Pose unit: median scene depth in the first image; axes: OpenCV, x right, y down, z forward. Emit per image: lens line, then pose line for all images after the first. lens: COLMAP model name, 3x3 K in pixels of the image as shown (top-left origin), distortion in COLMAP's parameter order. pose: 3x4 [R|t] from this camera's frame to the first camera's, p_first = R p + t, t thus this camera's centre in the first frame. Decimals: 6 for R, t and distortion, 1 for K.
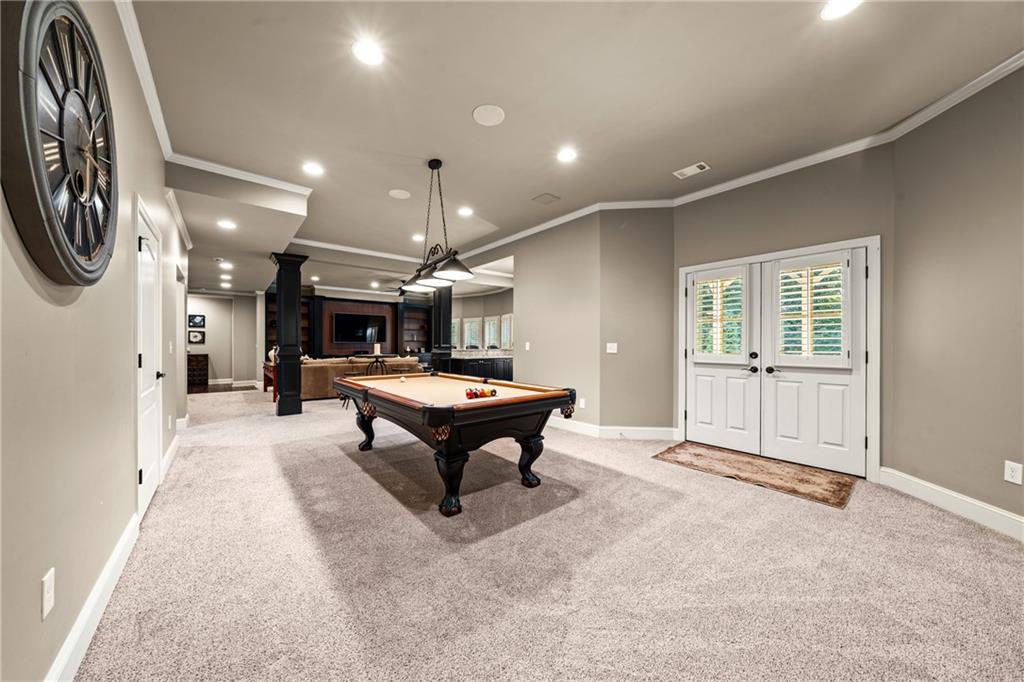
lens RADIAL K [[346.2, 0, 512.1], [0, 346.2, 345.4], [0, 0, 1]] dist [0.001885, 0.000013]
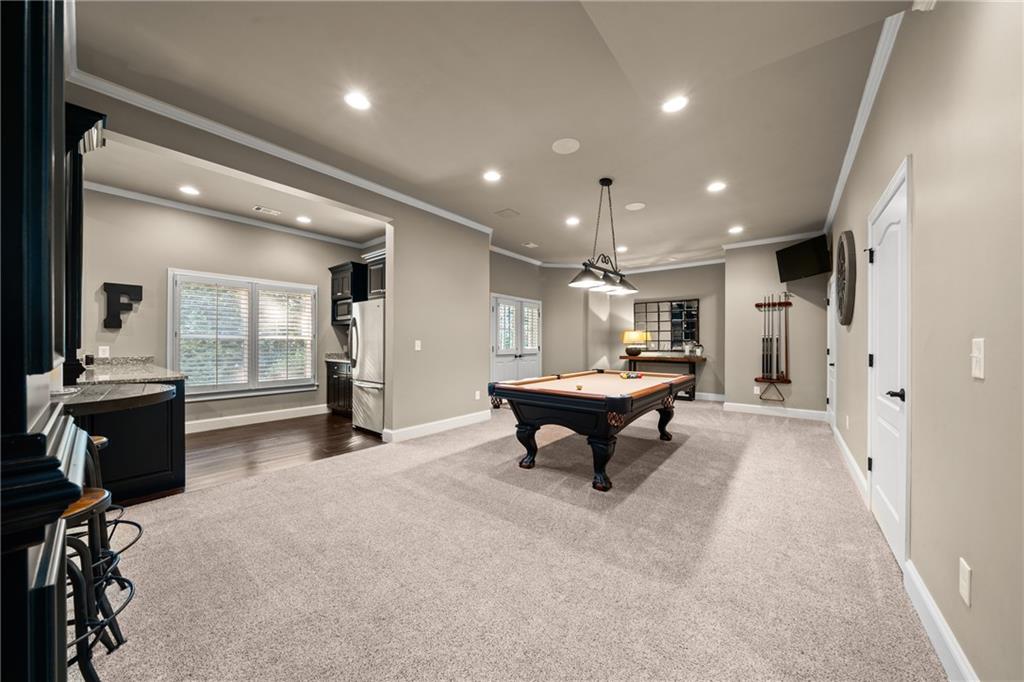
lens RADIAL K [[346.2, 0, 509.8], [0, 346.2, 343.2], [0, 0, 1]] dist [0.001885, 0.000013]
pose [[-0.192645, -0.002400, 0.981265, -1.373051], [-0.001650, 0.999996, 0.002122, -0.008555], [-0.981267, -0.001210, -0.192649, 1.659642]]
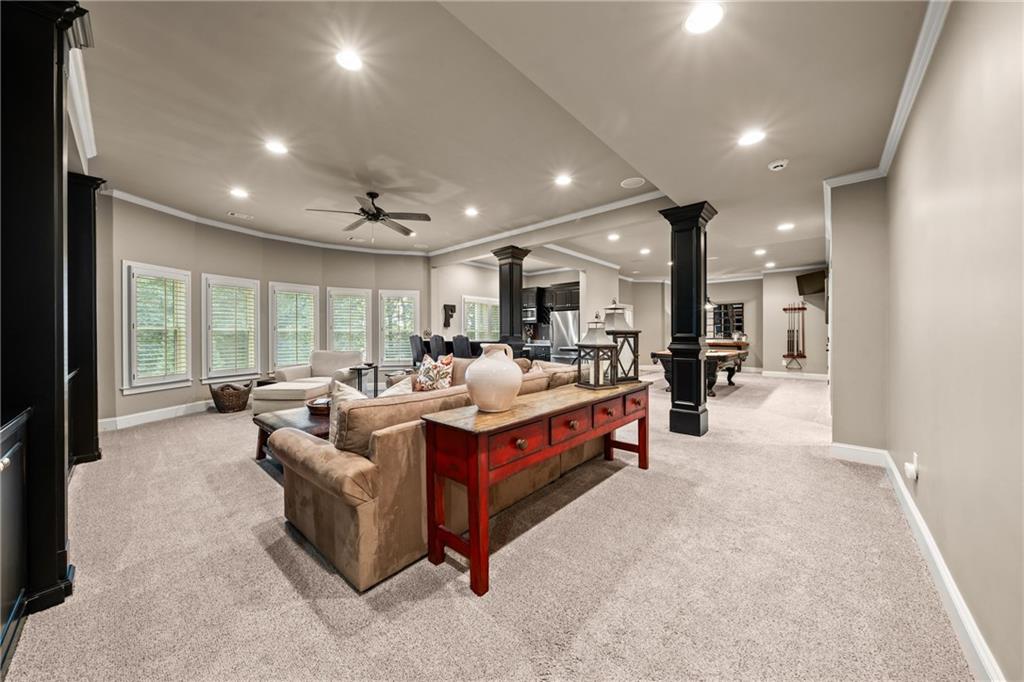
lens RADIAL K [[346.2, 0, 512.8], [0, 346.2, 335.6], [0, 0, 1]] dist [0.001885, 0.000013]
pose [[-0.139425, -0.005351, 0.990218, -2.437010], [0.001742, 0.999983, 0.005649, -0.005830], [-0.990231, 0.002513, -0.139414, 2.732922]]
